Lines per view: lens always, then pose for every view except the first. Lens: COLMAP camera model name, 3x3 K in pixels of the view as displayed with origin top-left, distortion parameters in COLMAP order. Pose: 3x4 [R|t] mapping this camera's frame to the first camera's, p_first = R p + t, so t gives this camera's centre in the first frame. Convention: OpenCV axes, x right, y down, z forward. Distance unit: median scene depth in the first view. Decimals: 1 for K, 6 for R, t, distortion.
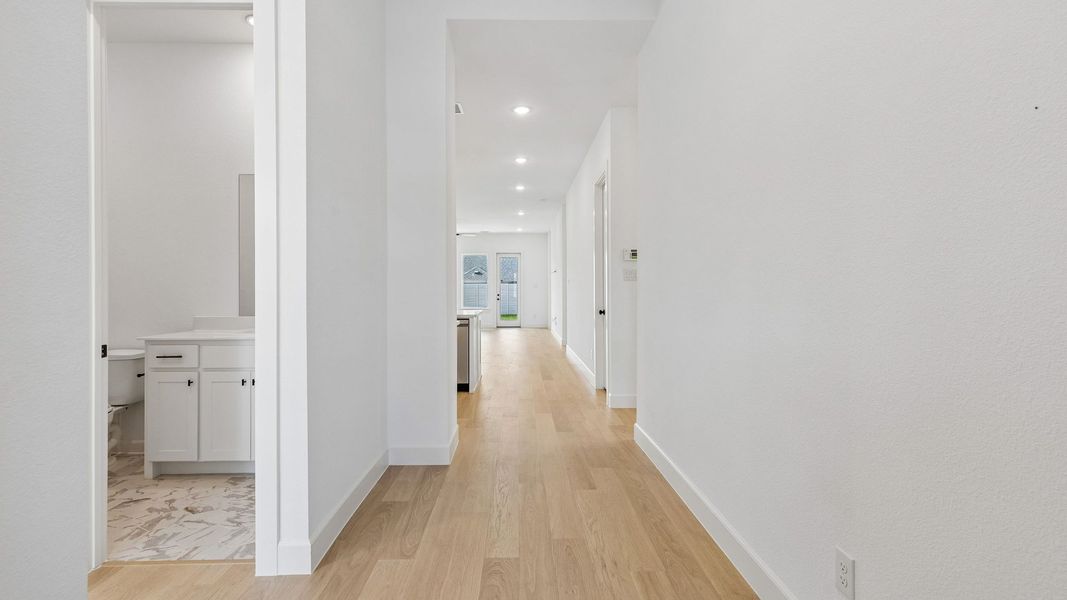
lens RADIAL K [[498.8, 0, 527.8], [0, 498.8, 293.6], [0, 0, 1]] dist [0.004437, 0.000355]
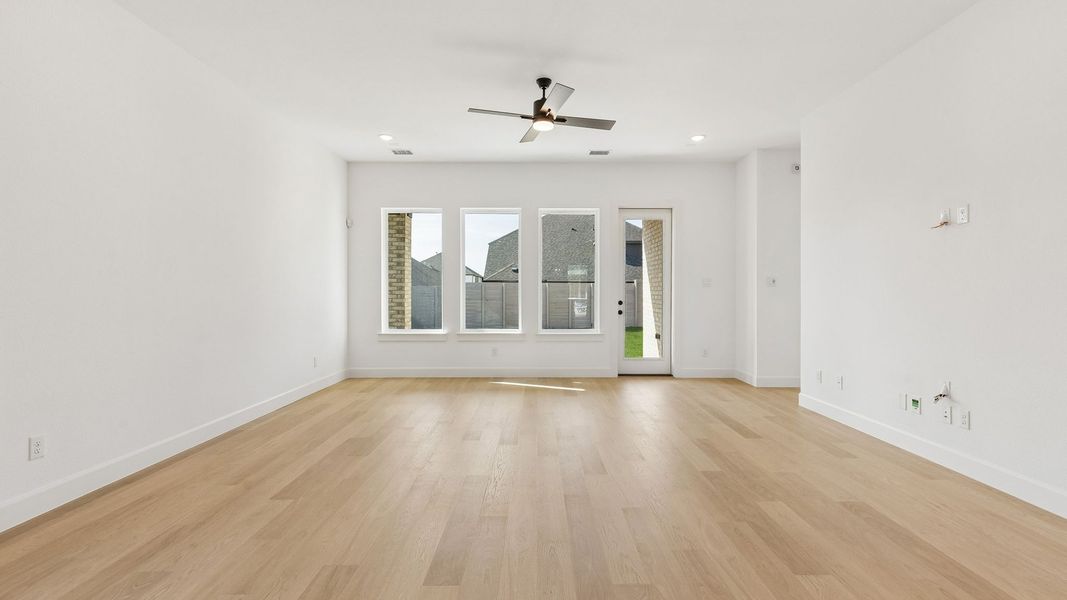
lens RADIAL K [[484.9, 0, 535.9], [0, 484.9, 295.7], [0, 0, 1]] dist [0.004634, 0.000010]
pose [[0.999932, 0.011632, 0.000742, -0.134130], [-0.011628, 0.999920, -0.004933, -0.000672], [-0.000799, 0.004924, 0.999988, 0.567227]]
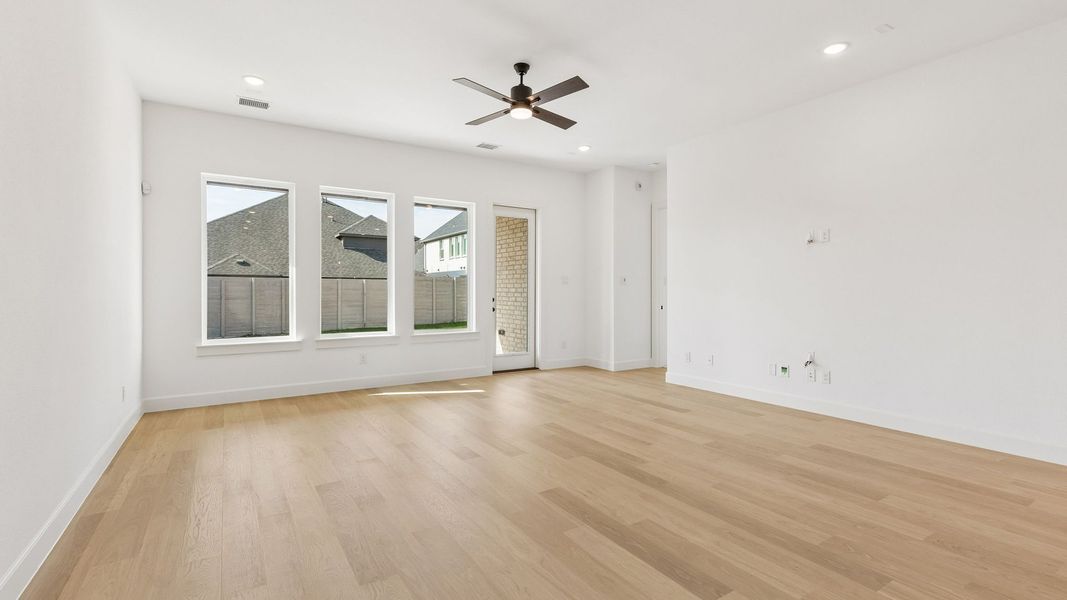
lens RADIAL K [[487.1, 0, 537.6], [0, 487.1, 294.9], [0, 0, 1]] dist [0.013325, 0.000157]
pose [[0.840647, 0.005299, 0.541557, -0.257954], [-0.003433, 0.999984, -0.004455, 0.000002], [-0.541572, 0.001886, 0.840652, 0.614192]]
